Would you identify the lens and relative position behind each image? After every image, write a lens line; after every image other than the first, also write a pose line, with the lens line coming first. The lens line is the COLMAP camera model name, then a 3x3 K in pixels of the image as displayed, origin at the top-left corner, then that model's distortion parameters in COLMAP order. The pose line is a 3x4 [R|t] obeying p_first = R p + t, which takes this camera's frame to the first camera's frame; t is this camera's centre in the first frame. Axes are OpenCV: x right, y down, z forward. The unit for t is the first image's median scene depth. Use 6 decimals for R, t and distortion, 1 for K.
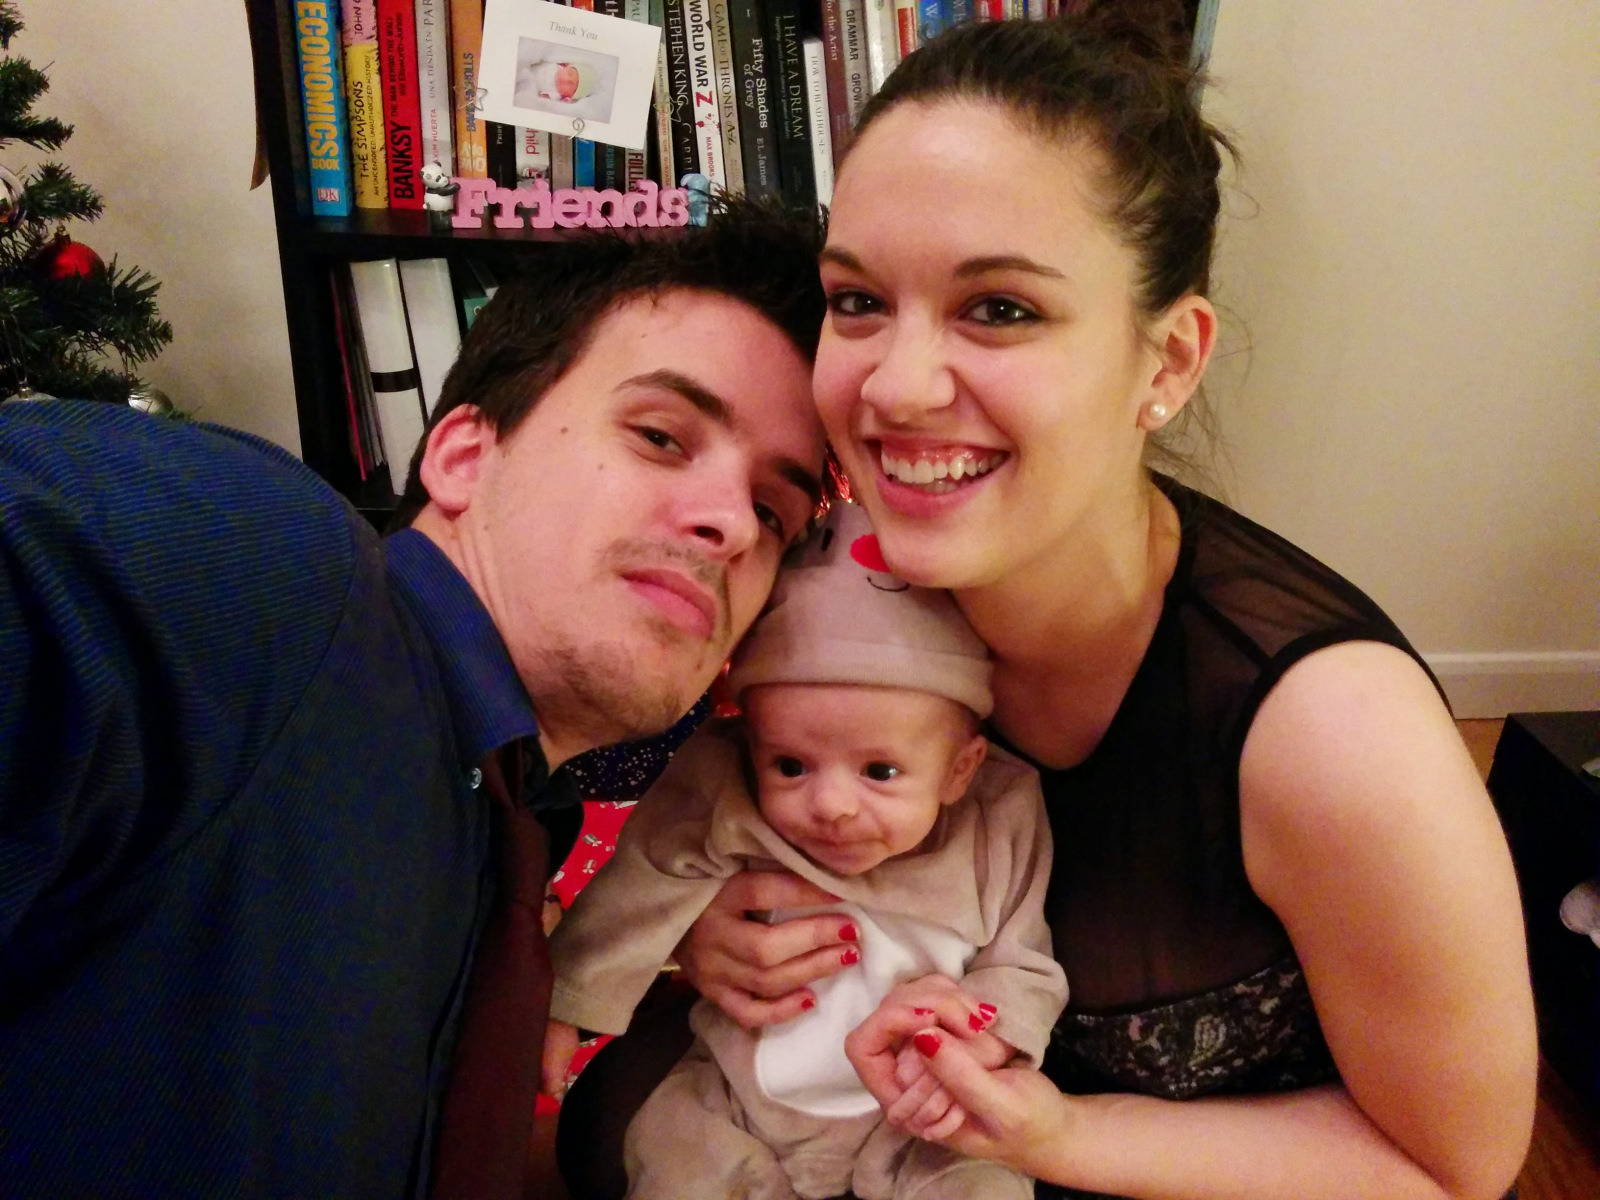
lens RADIAL K [[1398.7, 0, 797.8], [0, 1398.7, 637.7], [0, 0, 1]] dist [0.041761, -0.007490]
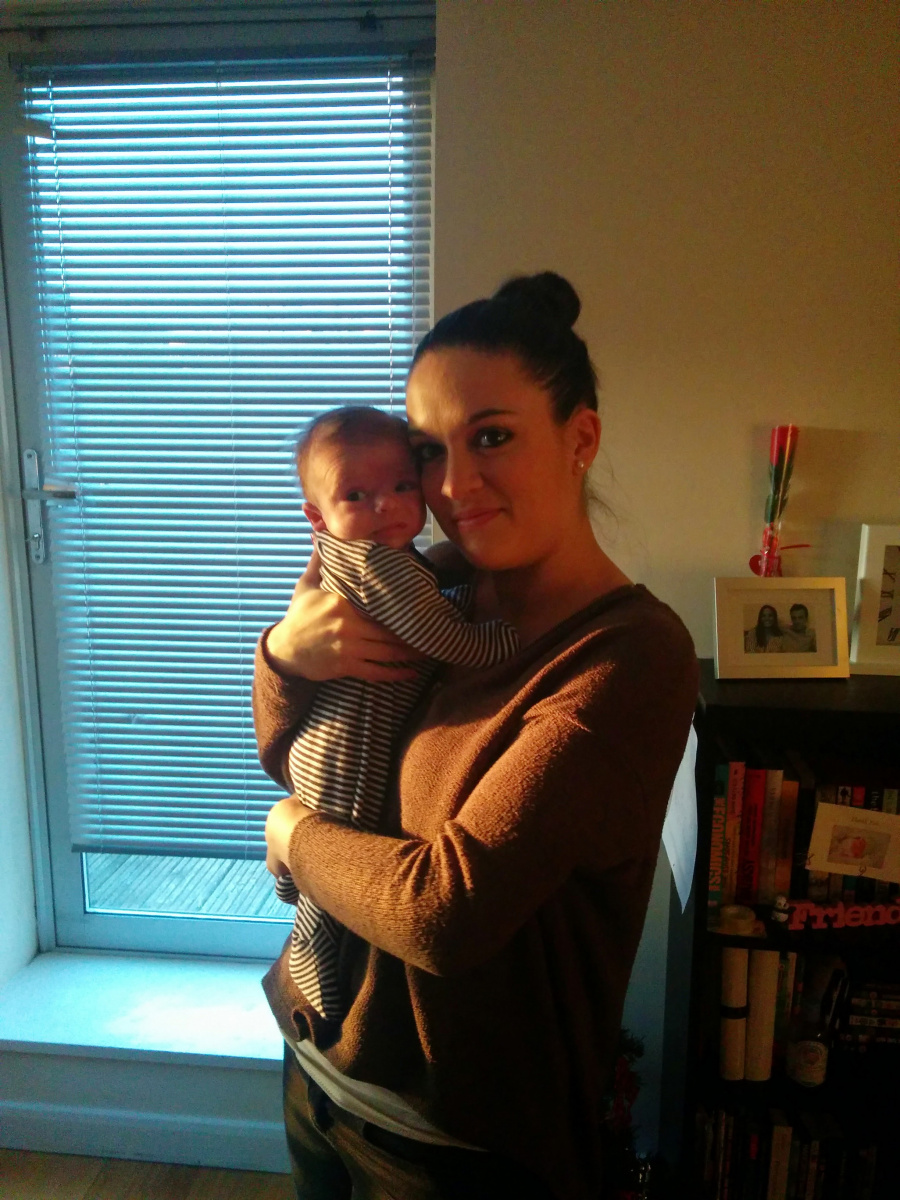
lens RADIAL K [[1049.1, 0, 441.5], [0, 1049.1, 606.5], [0, 0, 1]] dist [0.041761, -0.007490]
pose [[0.968145, -0.002441, -0.250378, -0.318830], [-0.077046, 0.948532, -0.307167, -0.230611], [0.238242, 0.316673, 0.918128, -0.370521]]
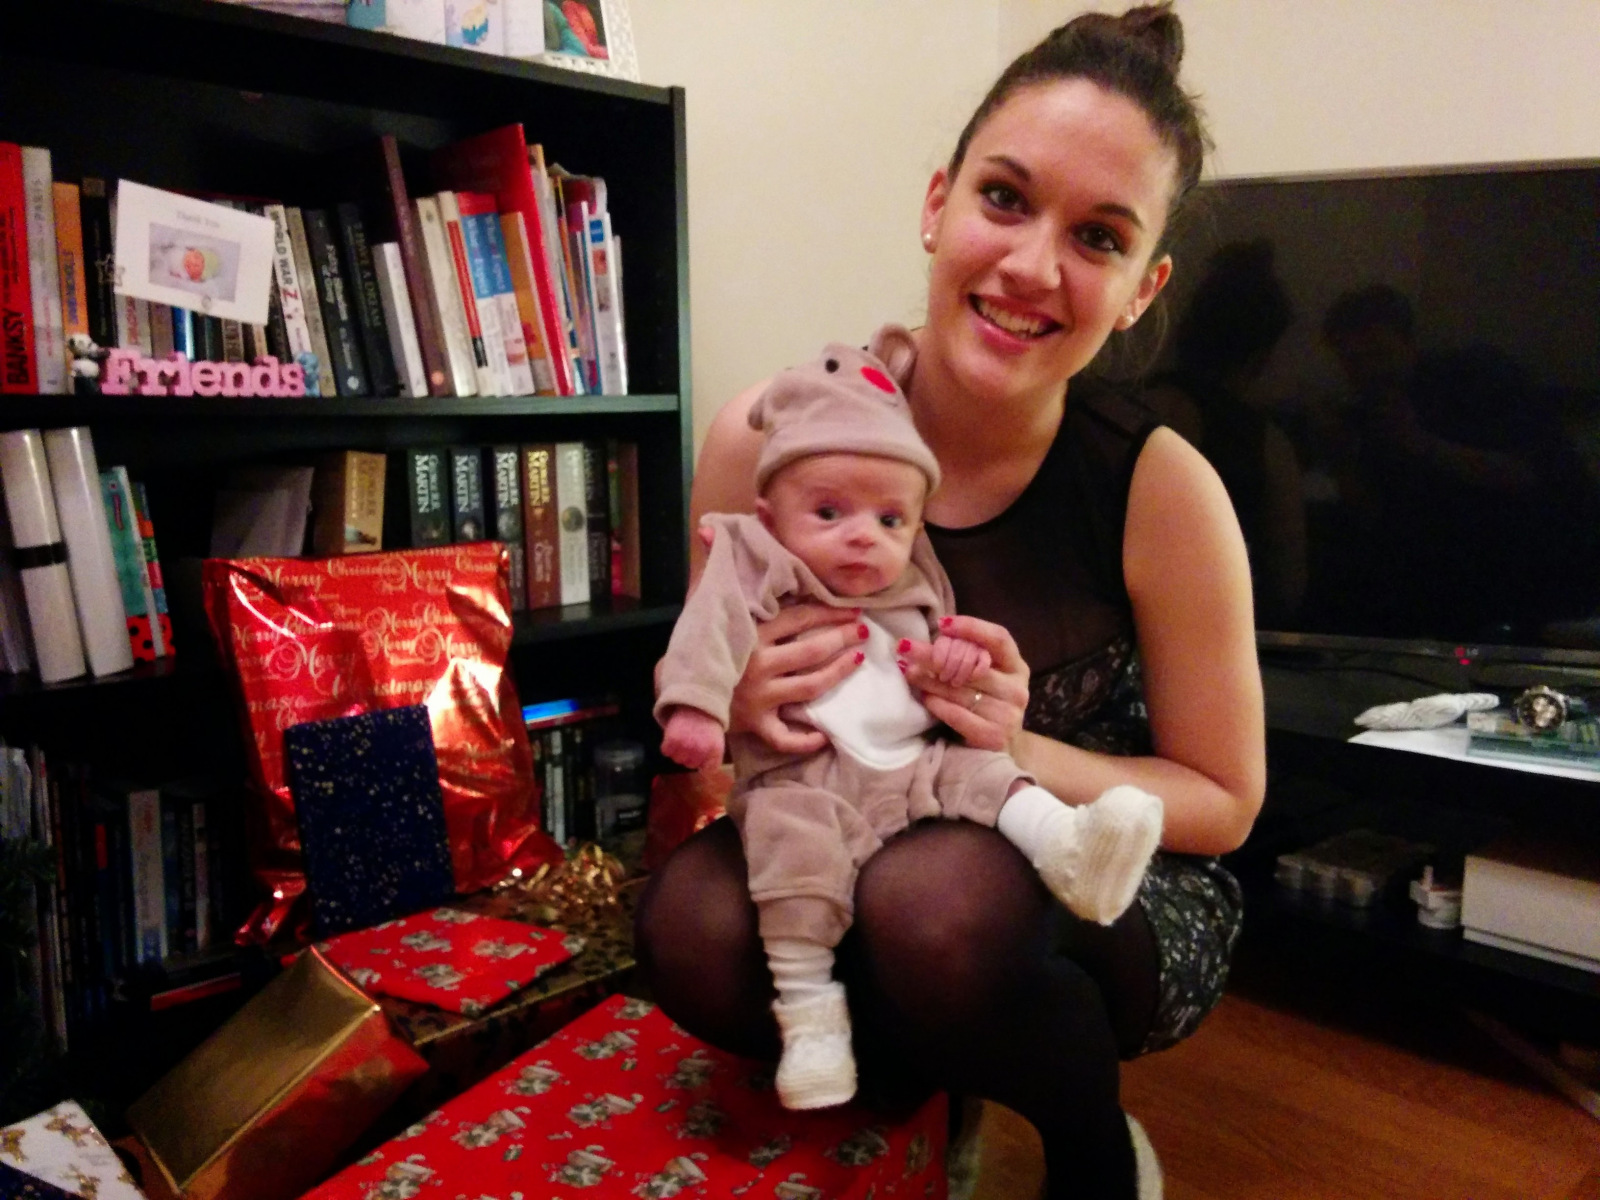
lens RADIAL K [[1398.7, 0, 799.3], [0, 1398.7, 609.2], [0, 0, 1]] dist [0.041761, -0.007490]
pose [[0.832089, -0.152481, 0.533271, -0.382152], [0.301142, 0.931611, -0.203506, 0.205783], [-0.465770, 0.329925, 0.821101, -0.019770]]
